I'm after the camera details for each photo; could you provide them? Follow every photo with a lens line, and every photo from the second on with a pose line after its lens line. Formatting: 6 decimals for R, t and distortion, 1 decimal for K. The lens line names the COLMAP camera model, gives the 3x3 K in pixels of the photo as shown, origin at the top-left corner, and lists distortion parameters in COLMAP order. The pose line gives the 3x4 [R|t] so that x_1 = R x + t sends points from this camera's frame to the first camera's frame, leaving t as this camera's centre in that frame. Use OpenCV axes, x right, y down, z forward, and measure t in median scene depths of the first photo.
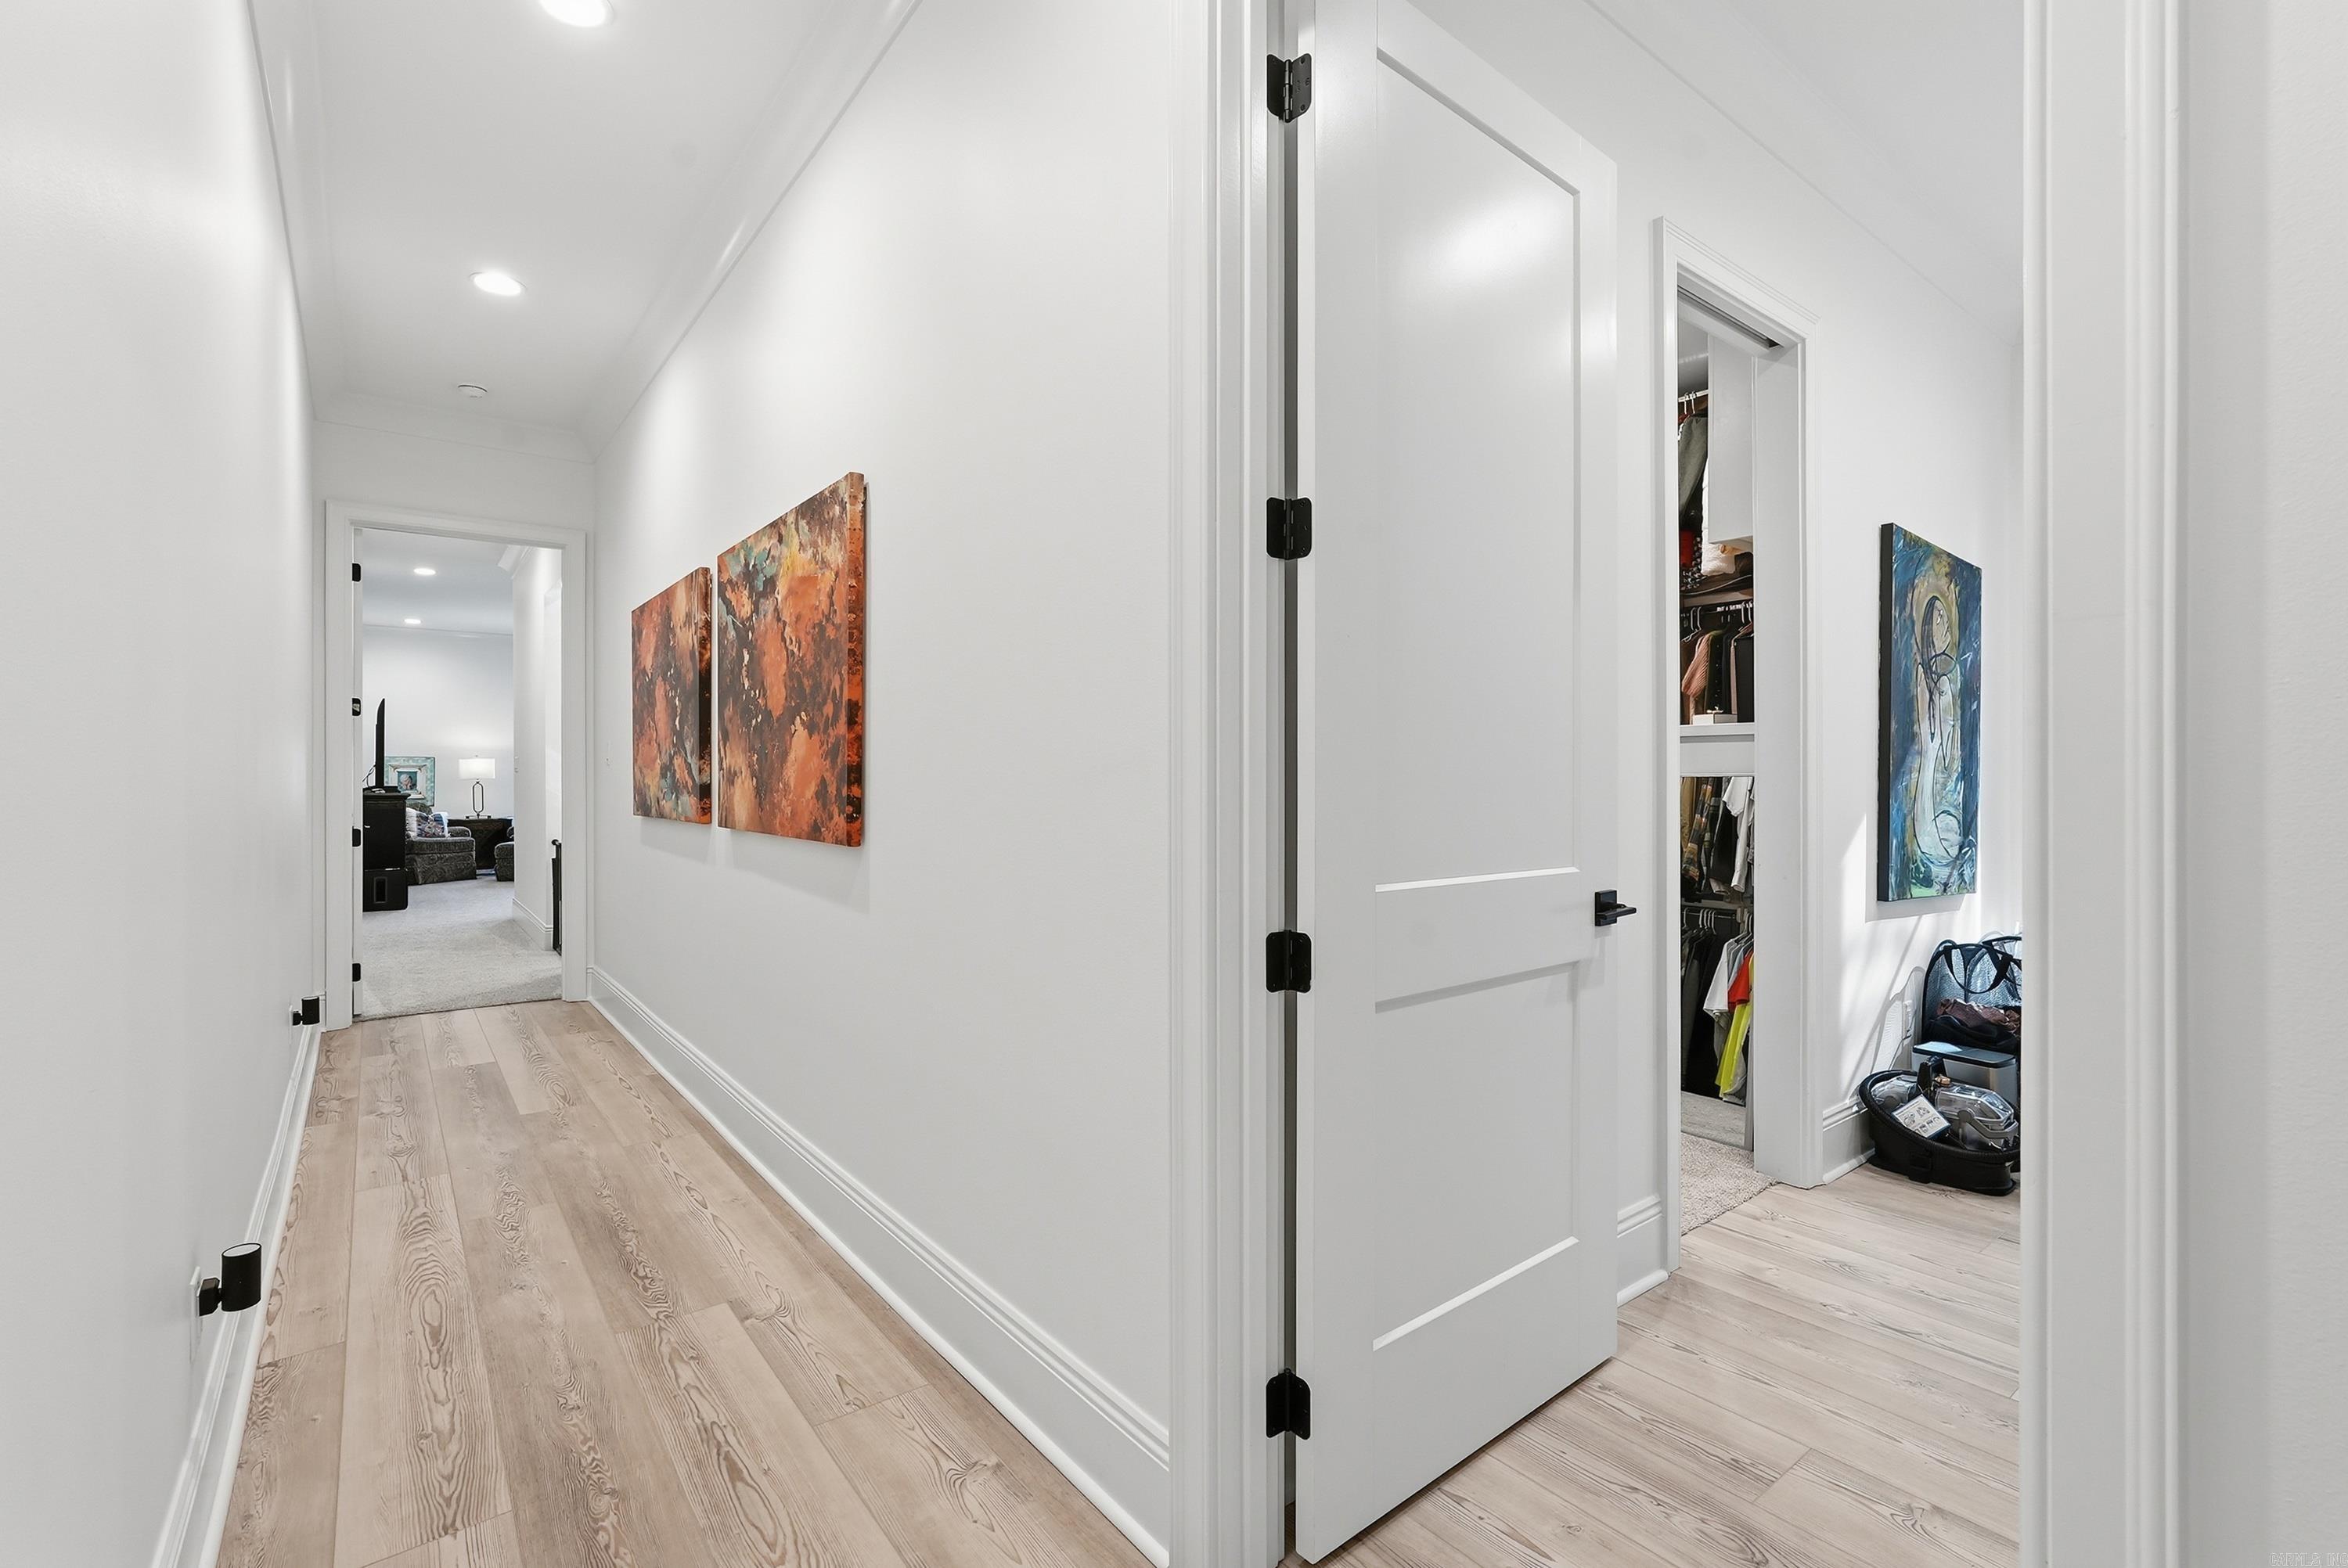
lens RADIAL K [[1046.2, 0, 1176.0], [0, 1046.2, 781.7], [0, 0, 1]] dist [-0.005068, 0.002557]
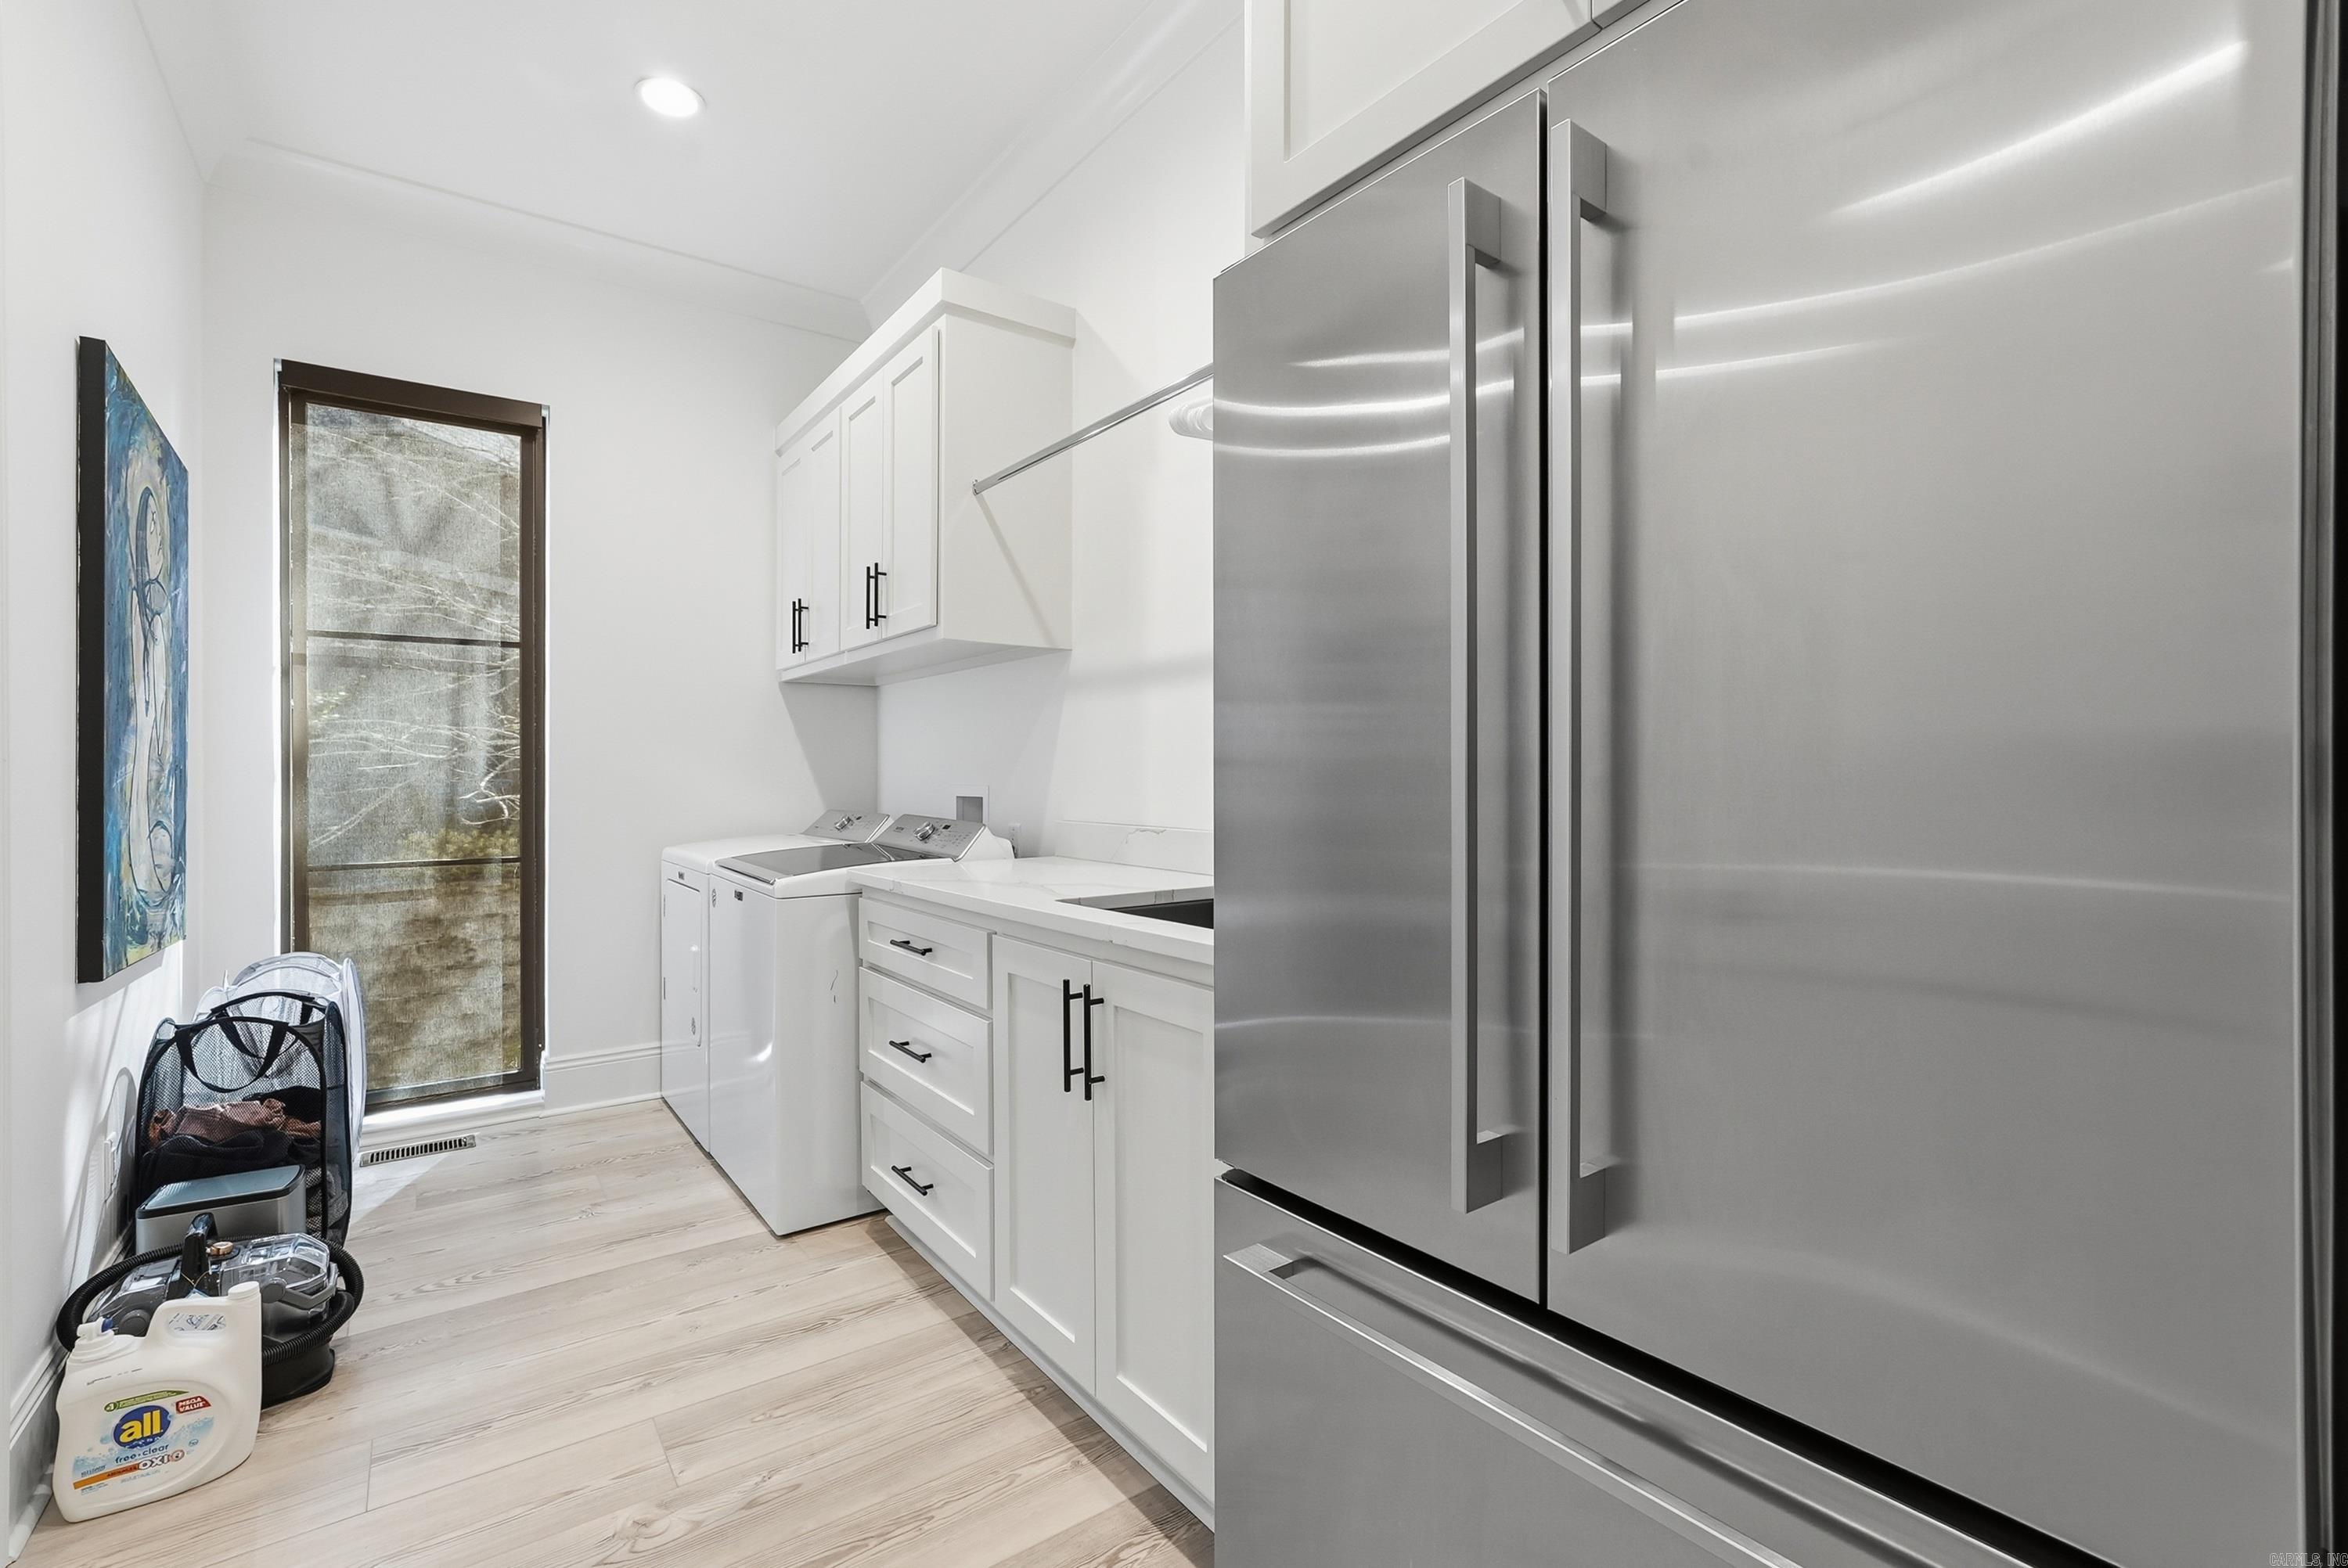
lens RADIAL K [[1046.2, 0, 1176.5], [0, 1046.2, 775.4], [0, 0, 1]] dist [-0.005068, 0.002557]
pose [[0.020688, 0.000372, 0.999786, 0.100242], [0.002031, 0.999998, -0.000414, 0.000386], [-0.999784, 0.002039, 0.020687, 0.360659]]
